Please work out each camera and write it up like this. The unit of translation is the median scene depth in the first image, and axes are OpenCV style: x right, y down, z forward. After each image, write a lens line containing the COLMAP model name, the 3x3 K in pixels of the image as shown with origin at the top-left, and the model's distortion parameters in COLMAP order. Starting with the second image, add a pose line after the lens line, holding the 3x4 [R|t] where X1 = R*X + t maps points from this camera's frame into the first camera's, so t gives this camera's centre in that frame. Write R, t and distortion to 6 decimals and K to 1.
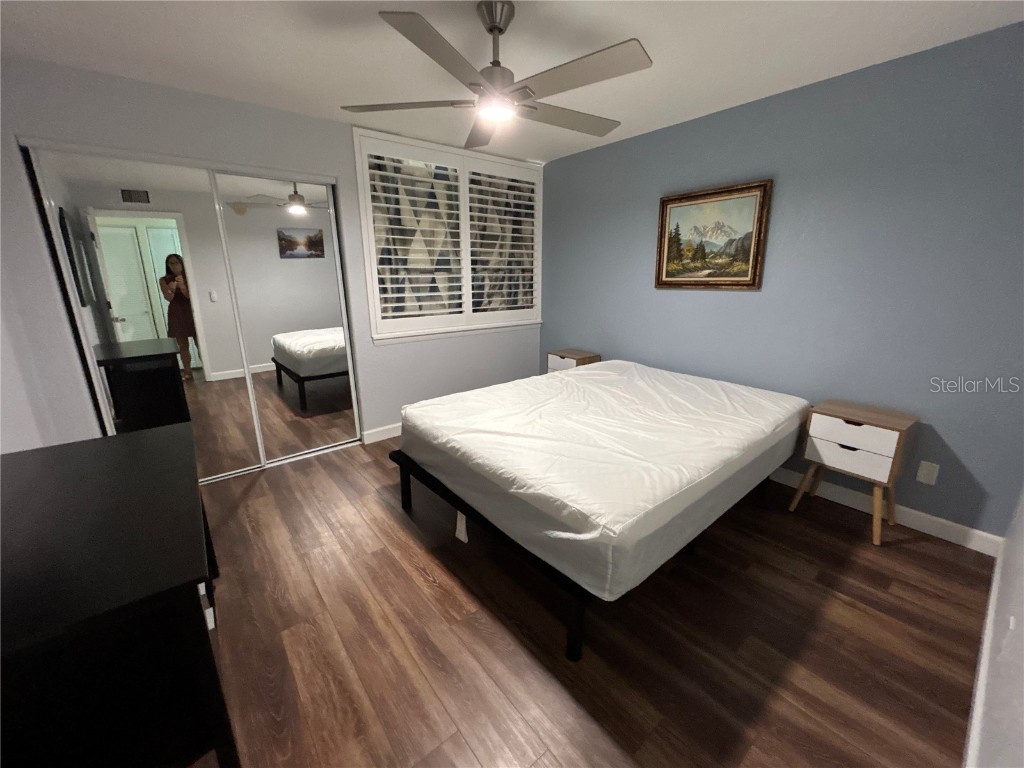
lens RADIAL K [[409.9, 0, 512.0], [0, 409.9, 384.0], [0, 0, 1]] dist [0.000398, 0.000340]
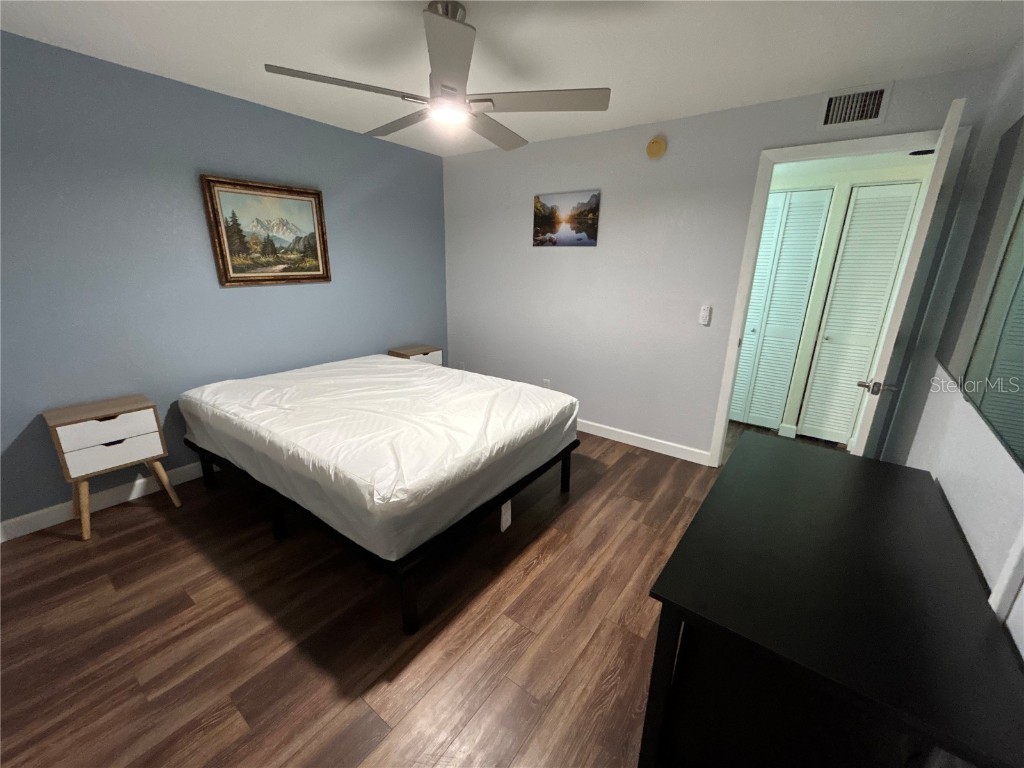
lens RADIAL K [[413.6, 0, 514.8], [0, 413.6, 381.1], [0, 0, 1]] dist [0.009917, -0.000273]
pose [[-0.245161, -0.277130, 0.929029, -0.732420], [0.236644, 0.912181, 0.334552, -0.232621], [-0.940157, 0.301868, -0.158050, 0.737569]]
